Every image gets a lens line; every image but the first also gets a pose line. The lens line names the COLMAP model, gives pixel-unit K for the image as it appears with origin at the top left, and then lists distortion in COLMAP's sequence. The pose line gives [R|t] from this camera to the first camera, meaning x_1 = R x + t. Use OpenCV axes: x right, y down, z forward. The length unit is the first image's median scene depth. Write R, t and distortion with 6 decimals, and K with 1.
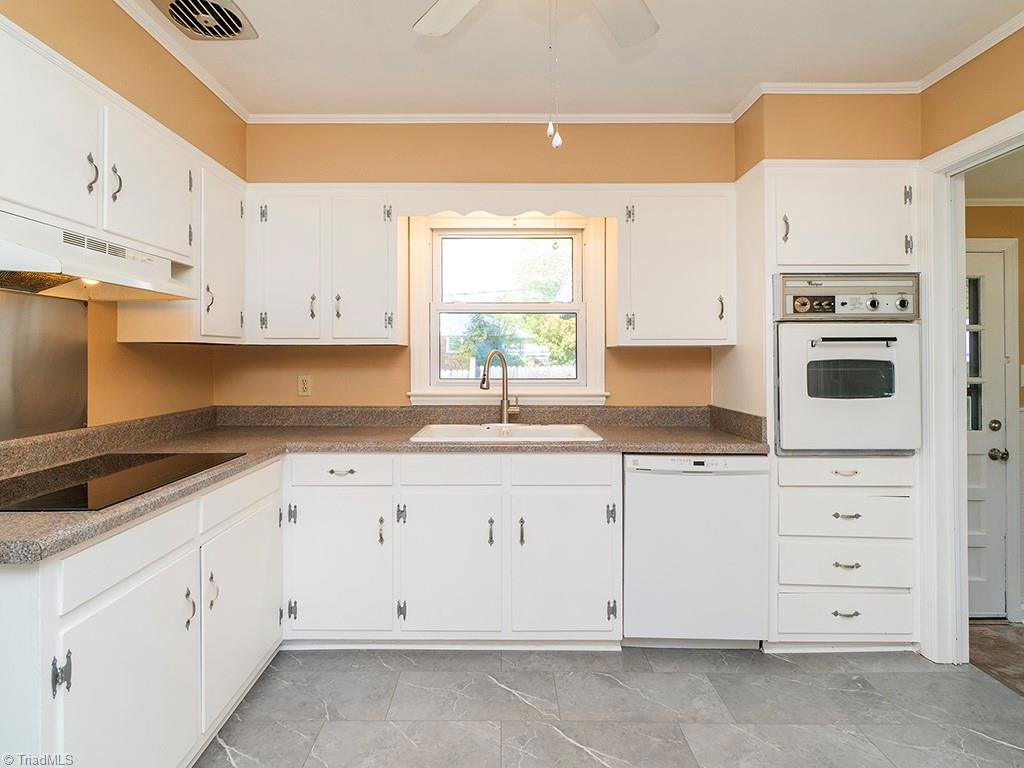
lens RADIAL K [[553.9, 0, 503.4], [0, 553.9, 355.0], [0, 0, 1]] dist [0.000878, 0.000270]
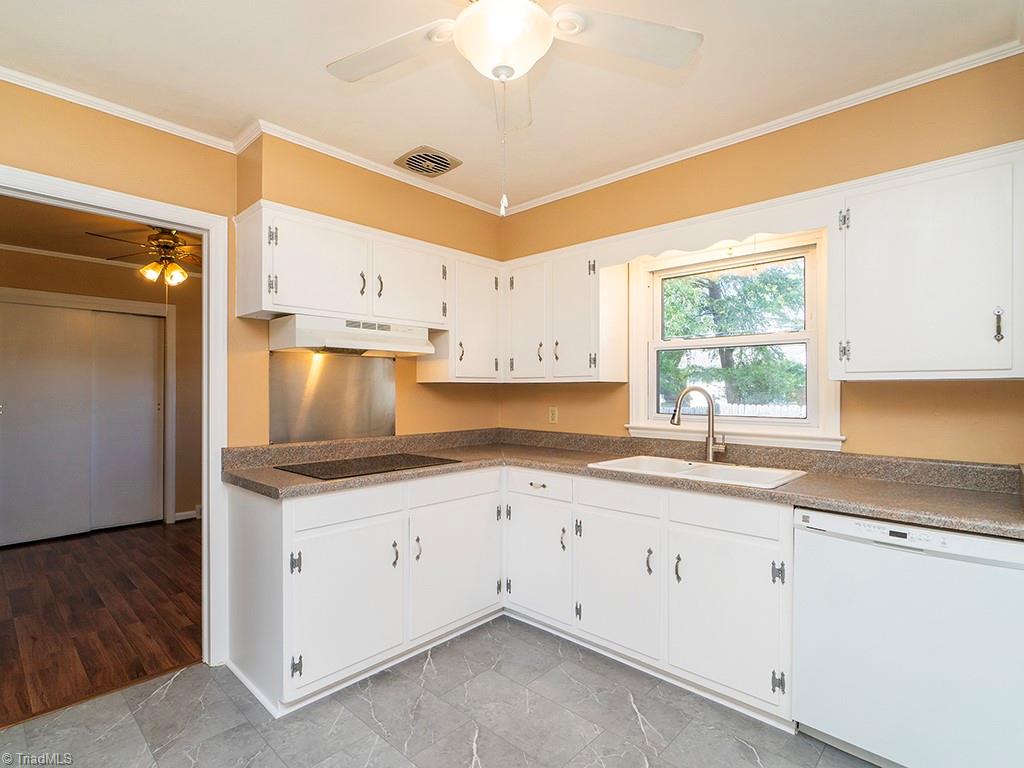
lens RADIAL K [[508.3, 0, 503.2], [0, 508.3, 392.2], [0, 0, 1]] dist [-0.011212, 0.003860]
pose [[0.723287, 0.003181, -0.690540, 0.431885], [0.000854, 0.999985, 0.005500, -0.003496], [0.690547, -0.004568, 0.723273, 0.122799]]
